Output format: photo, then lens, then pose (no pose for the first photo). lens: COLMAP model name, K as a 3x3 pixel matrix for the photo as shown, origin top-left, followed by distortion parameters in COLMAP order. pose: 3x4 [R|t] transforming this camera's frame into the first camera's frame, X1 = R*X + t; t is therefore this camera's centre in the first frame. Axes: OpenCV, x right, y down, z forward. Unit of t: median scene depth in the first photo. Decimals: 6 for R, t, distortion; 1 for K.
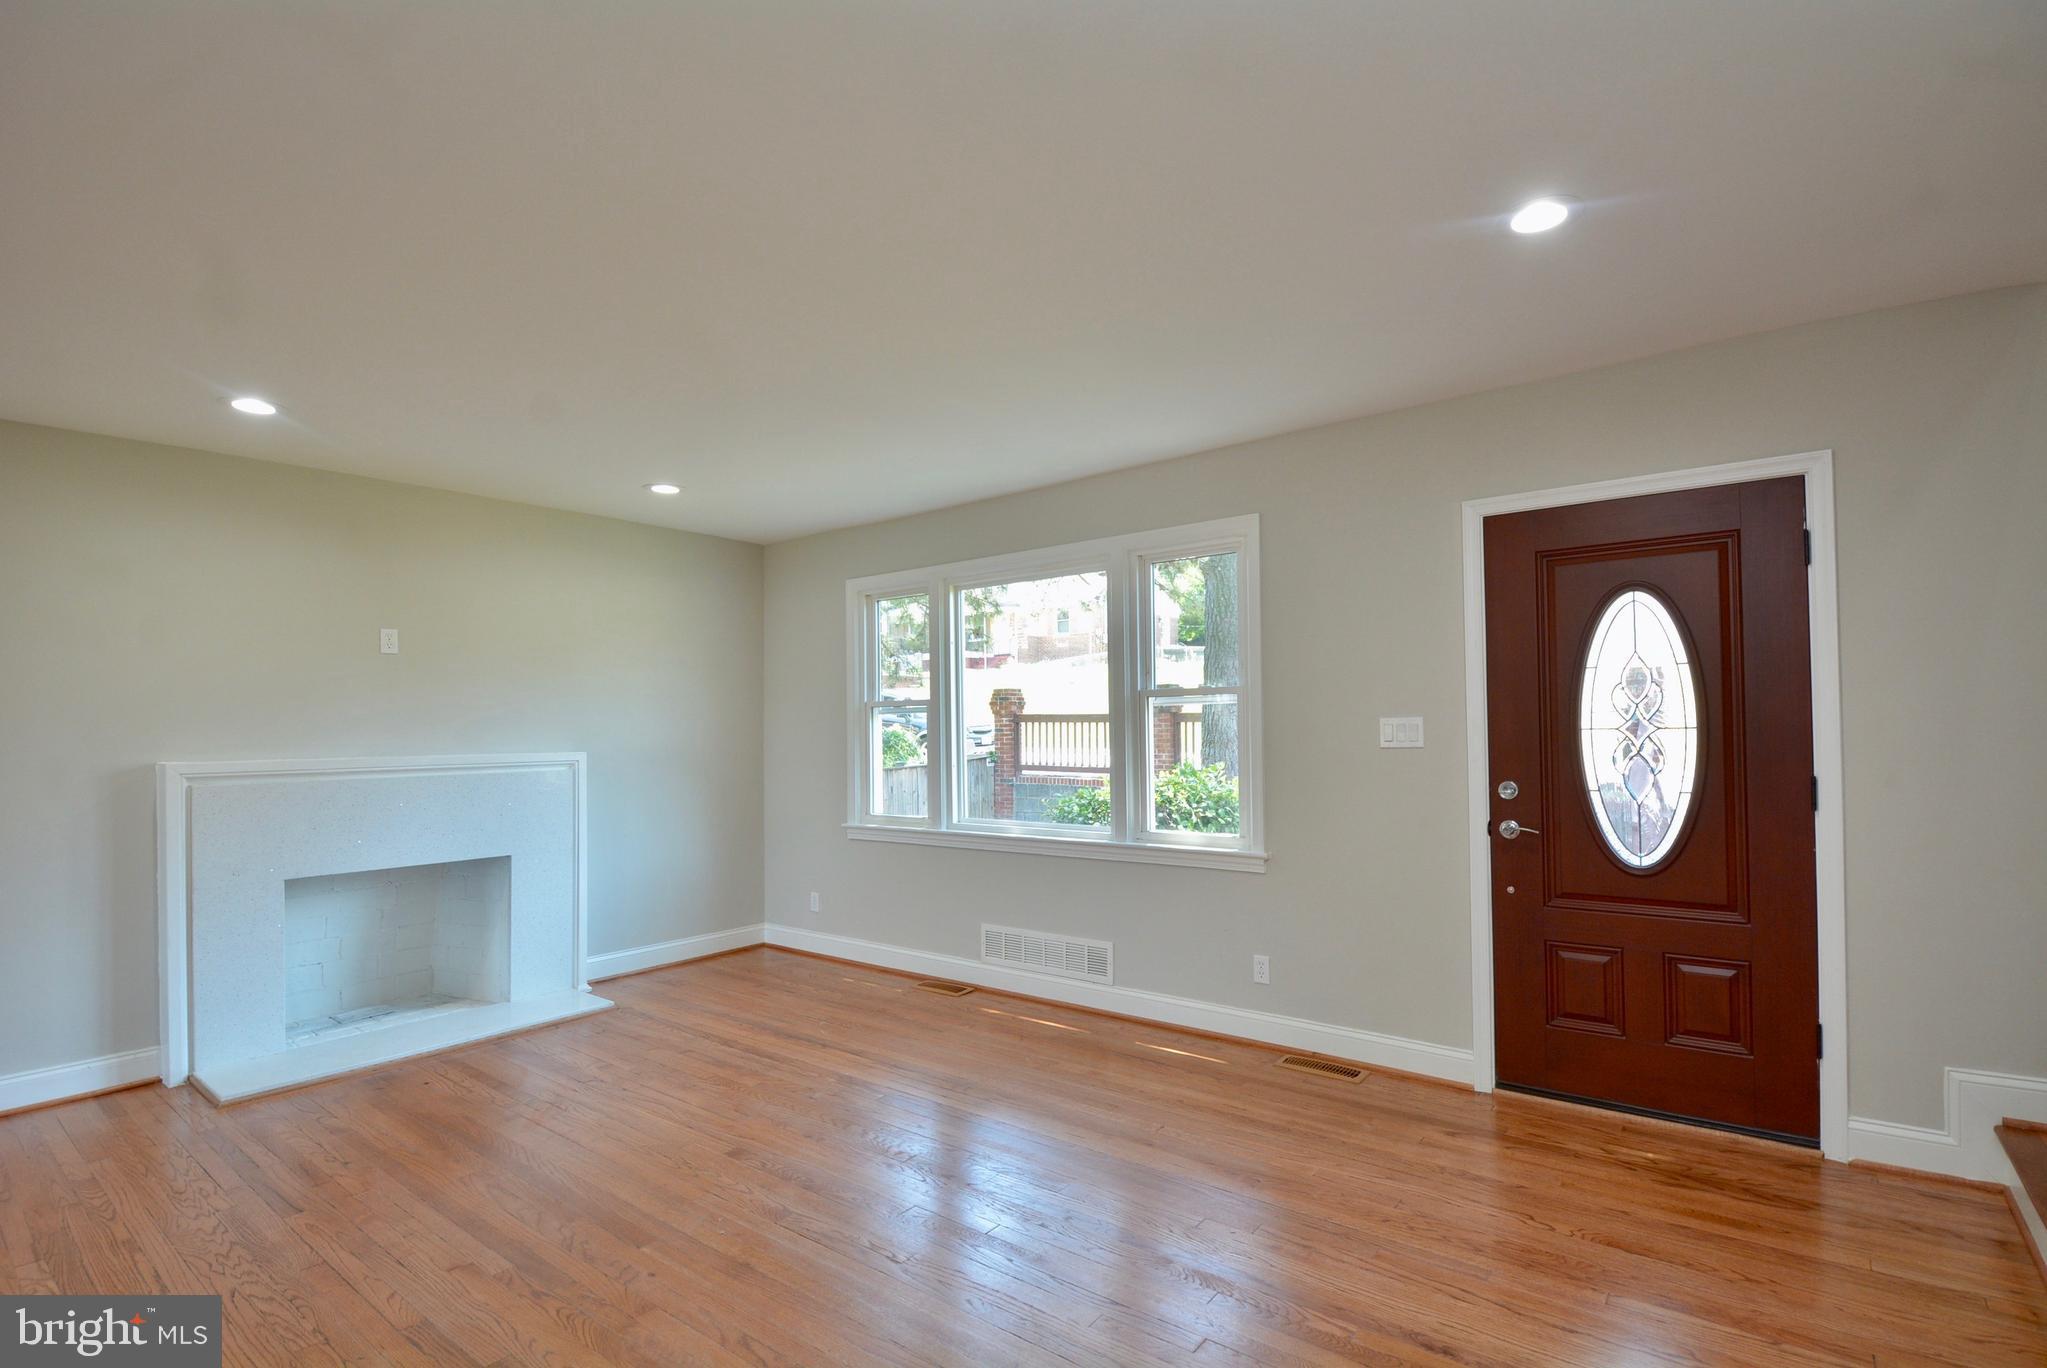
lens RADIAL K [[954.6, 0, 1047.7], [0, 954.6, 711.9], [0, 0, 1]] dist [0.014938, -0.023566]
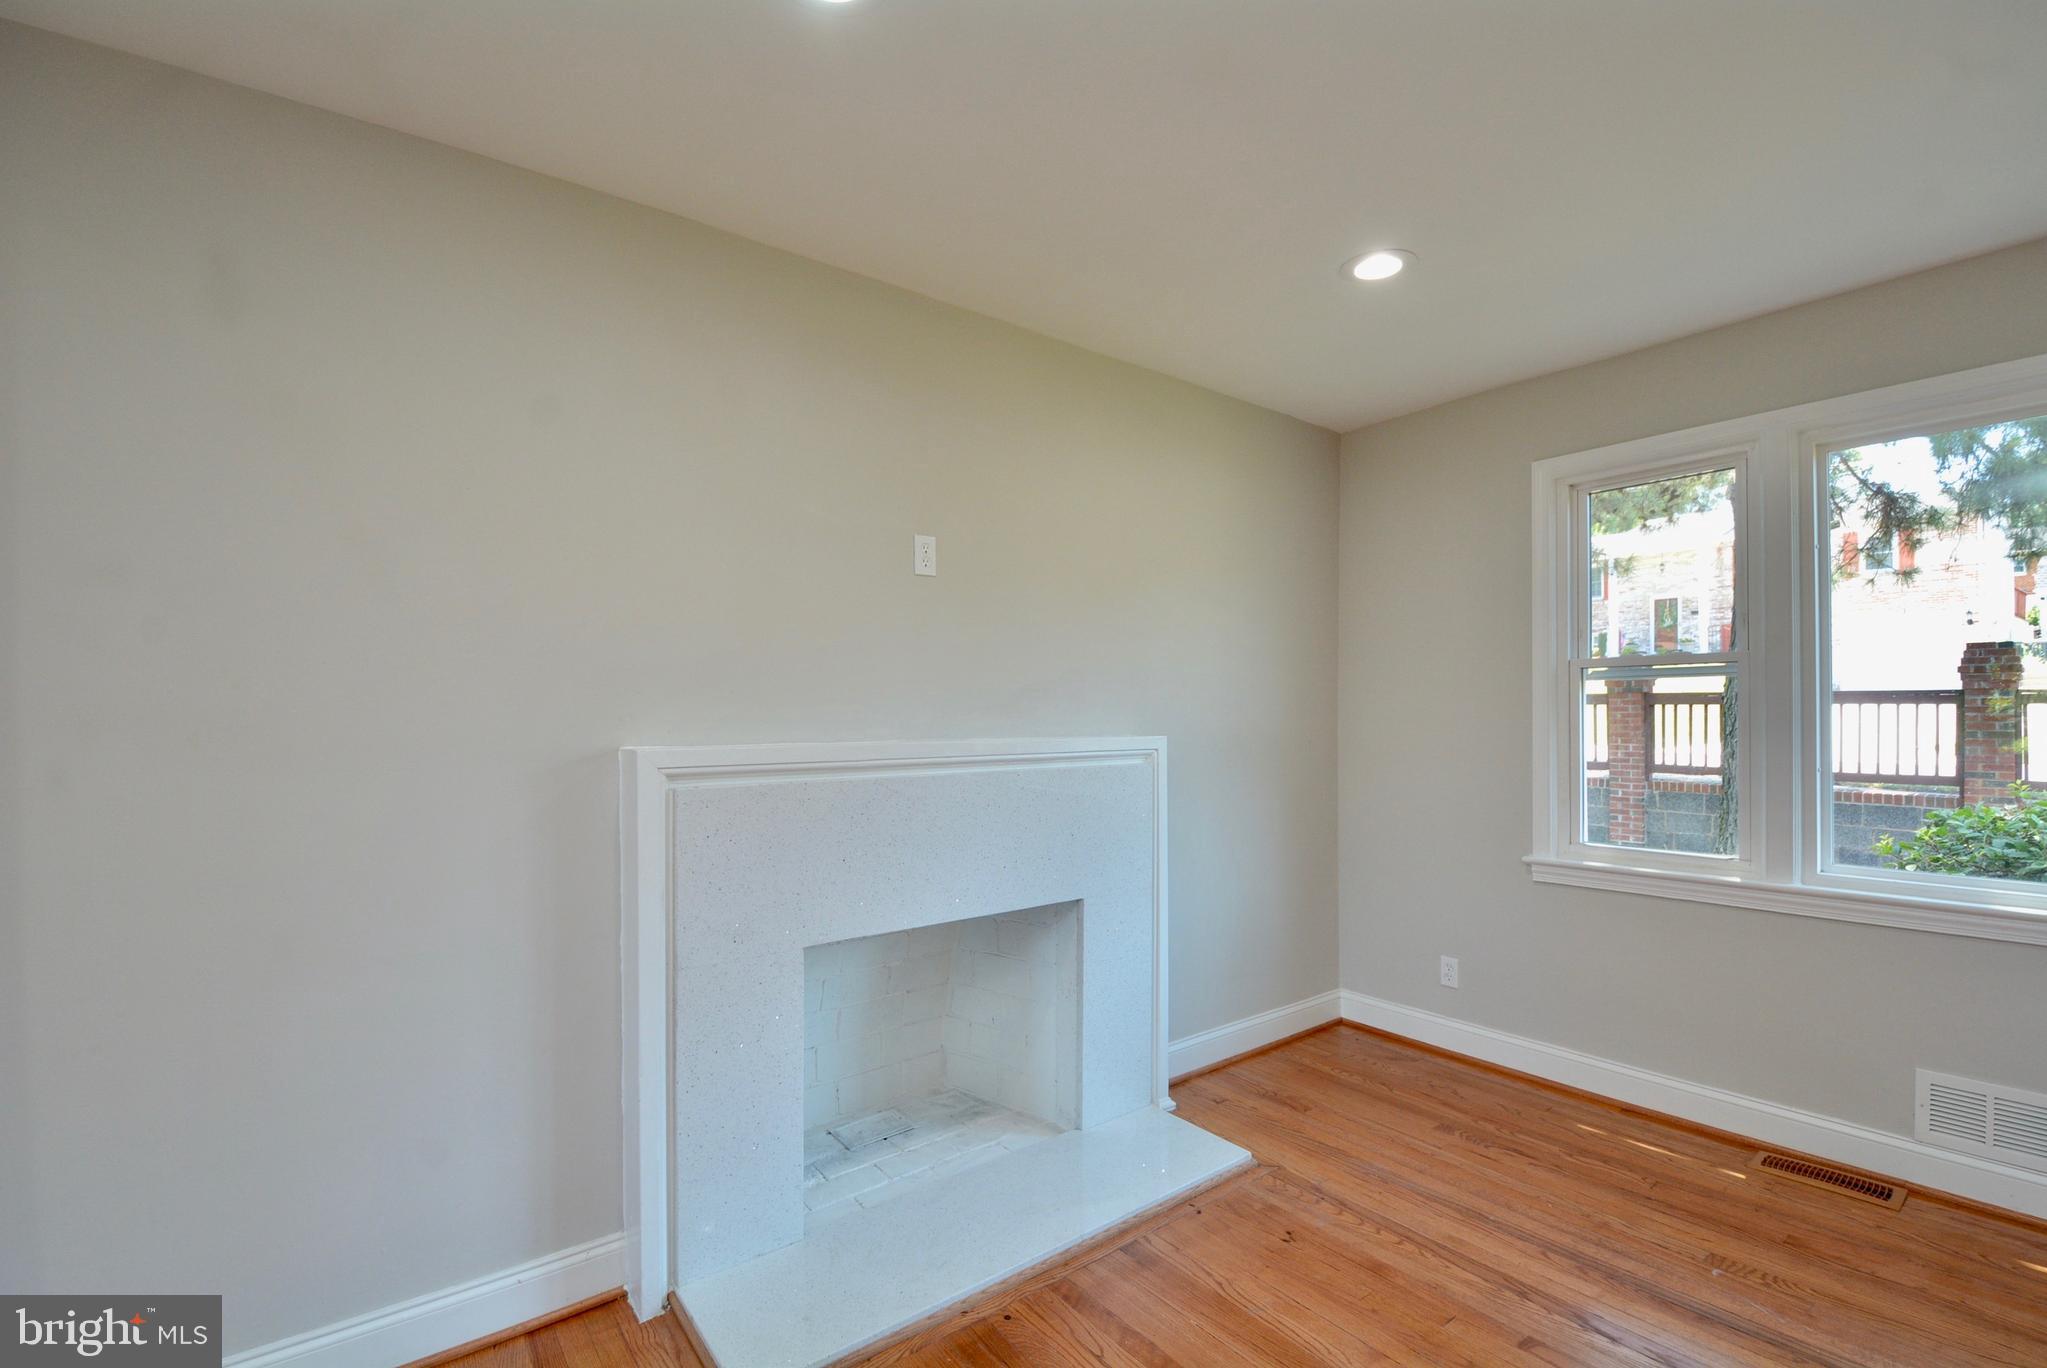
lens RADIAL K [[898.4, 0, 1049.1], [0, 898.4, 713.1], [0, 0, 1]] dist [0.012478, -0.019150]
pose [[0.968907, 0.007908, -0.247300, -0.516143], [-0.003718, 0.999842, 0.017405, 0.020774], [0.247399, -0.015945, 0.968783, 0.500766]]
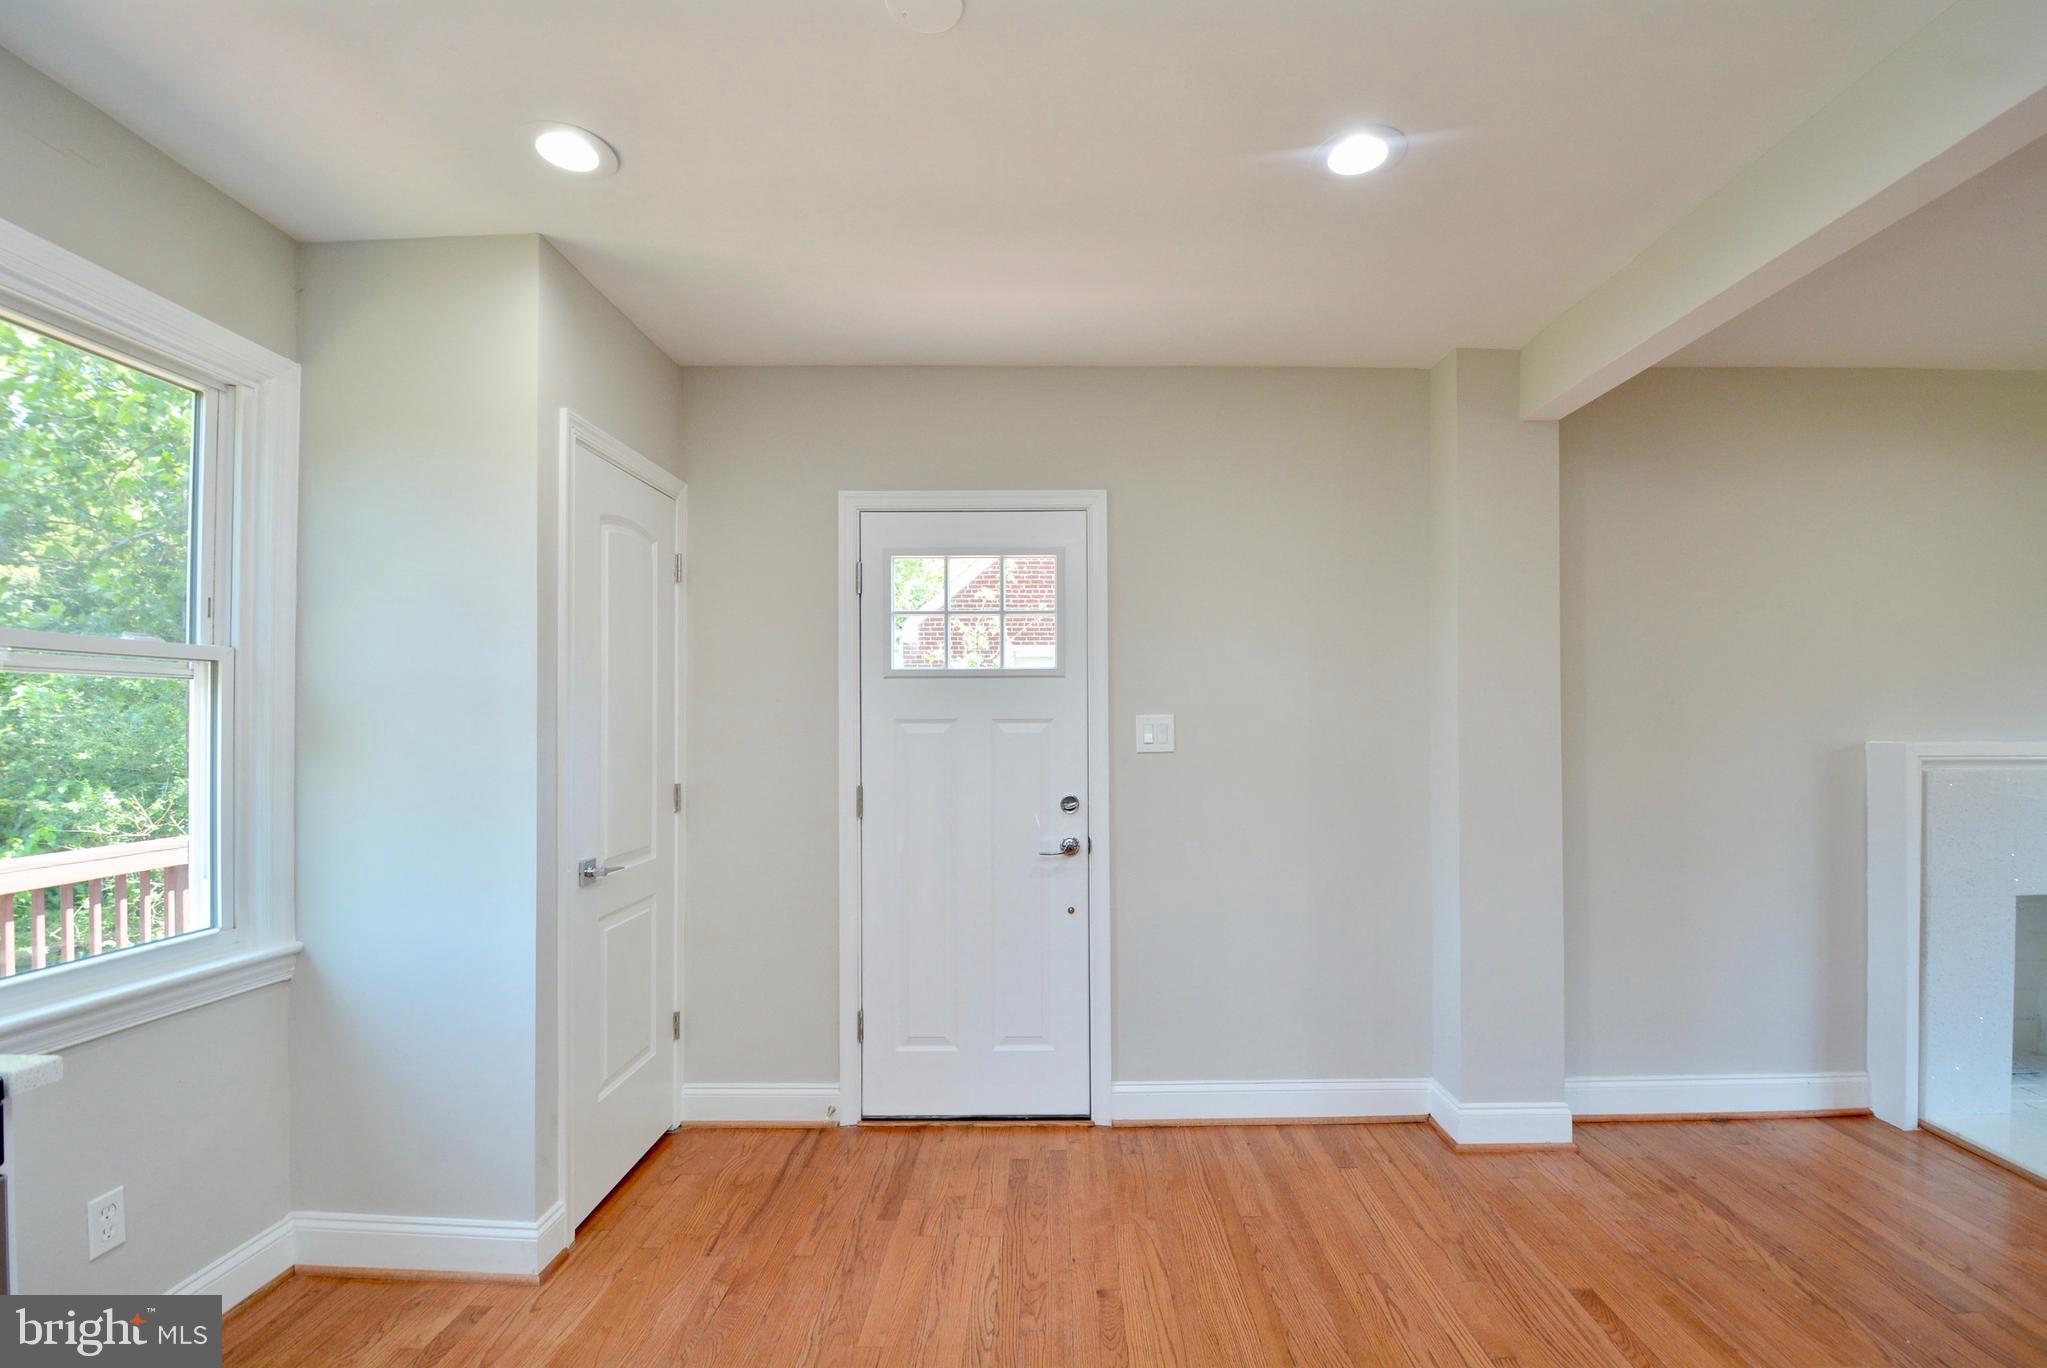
lens RADIAL K [[898.4, 0, 1049.1], [0, 898.4, 713.1], [0, 0, 1]] dist [0.012478, -0.019150]
pose [[0.599207, 0.005508, -0.800575, -0.693310], [0.006205, 0.999914, 0.011524, 0.012984], [0.800570, -0.011873, 0.599121, -0.068328]]
